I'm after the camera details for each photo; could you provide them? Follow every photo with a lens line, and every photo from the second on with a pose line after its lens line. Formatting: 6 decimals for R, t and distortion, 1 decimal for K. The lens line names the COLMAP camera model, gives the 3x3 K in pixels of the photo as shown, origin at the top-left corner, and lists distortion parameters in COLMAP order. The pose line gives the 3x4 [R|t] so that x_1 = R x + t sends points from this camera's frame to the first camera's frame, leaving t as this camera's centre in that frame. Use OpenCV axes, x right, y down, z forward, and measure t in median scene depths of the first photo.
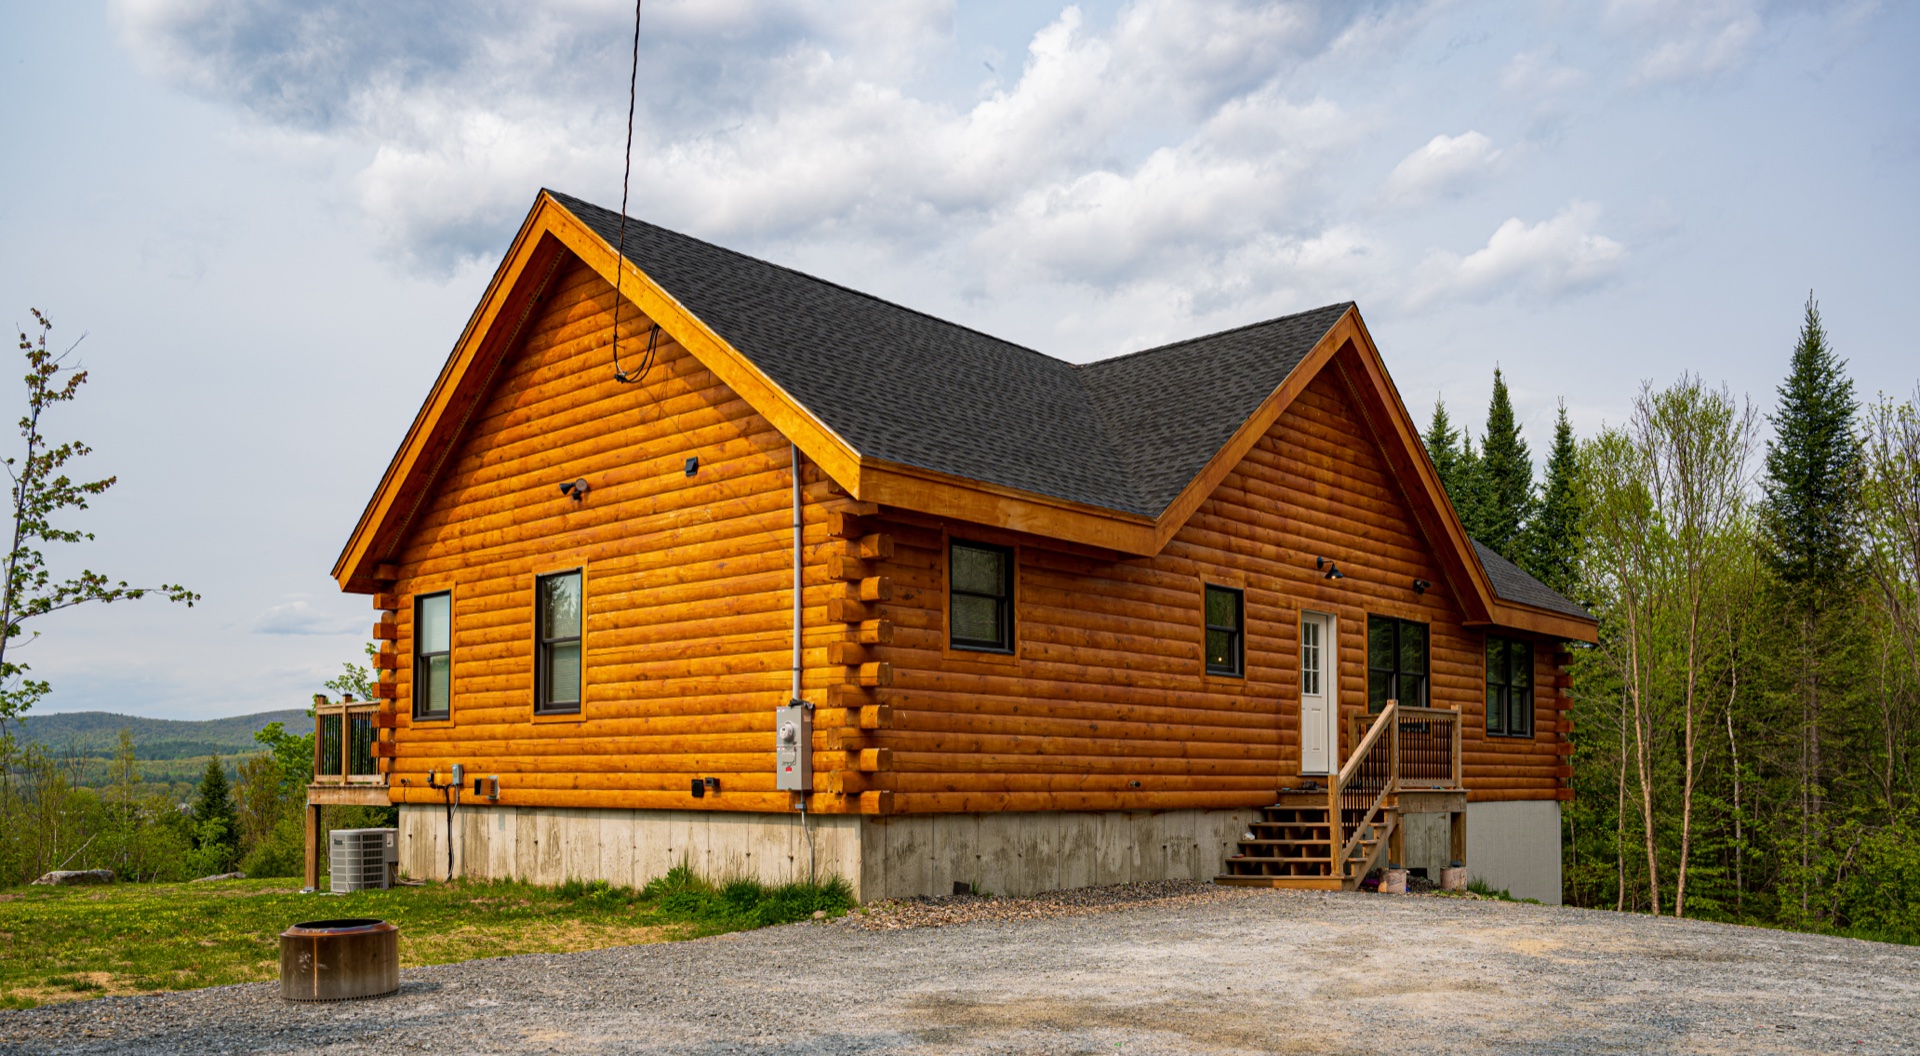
lens RADIAL K [[1476.6, 0, 960.0], [0, 1476.6, 528.0], [0, 0, 1]] dist [0.001011, -0.000197]
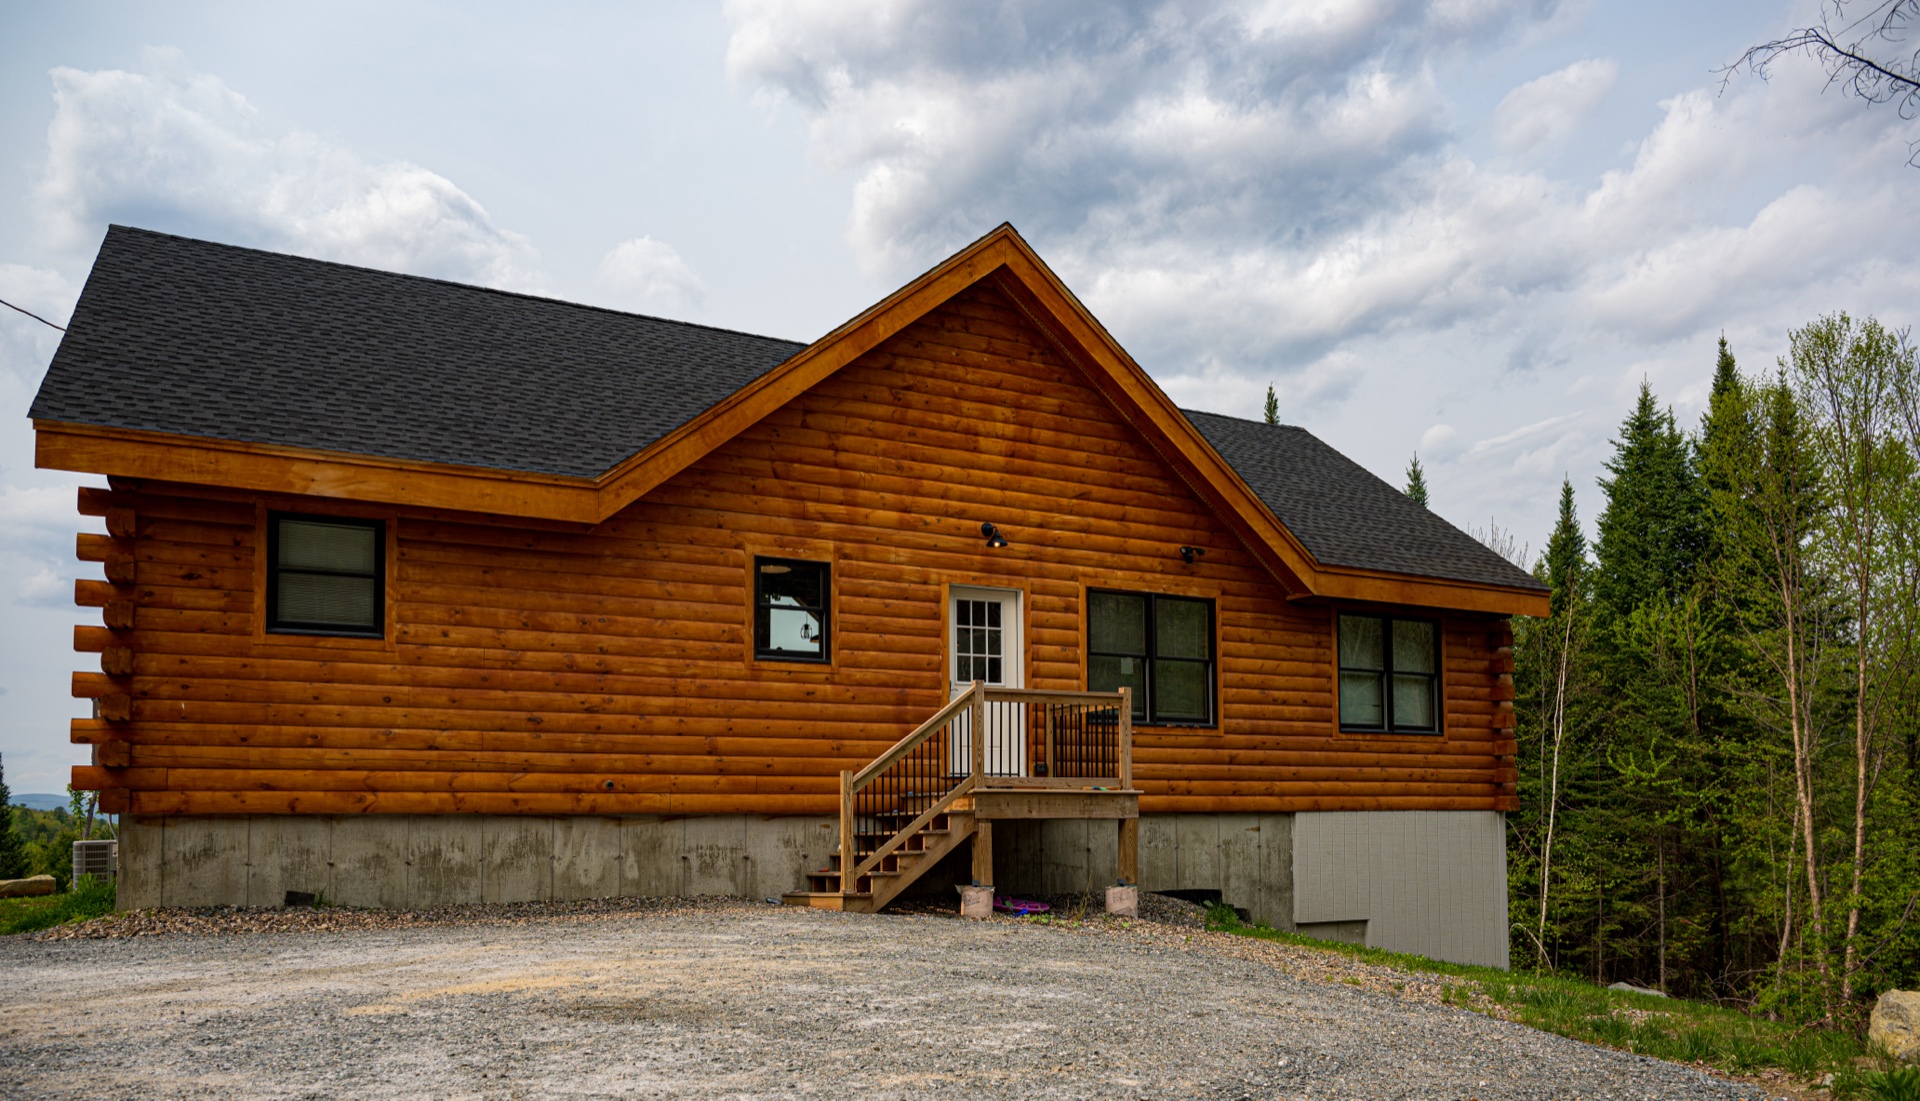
lens RADIAL K [[1296.3, 0, 960.4], [0, 1296.3, 582.9], [0, 0, 1]] dist [-0.002517, -0.000792]
pose [[0.940076, -0.068359, -0.334043, 0.553904], [0.064922, 0.997660, -0.021456, 0.080378], [0.334728, -0.001516, 0.942314, 0.330542]]
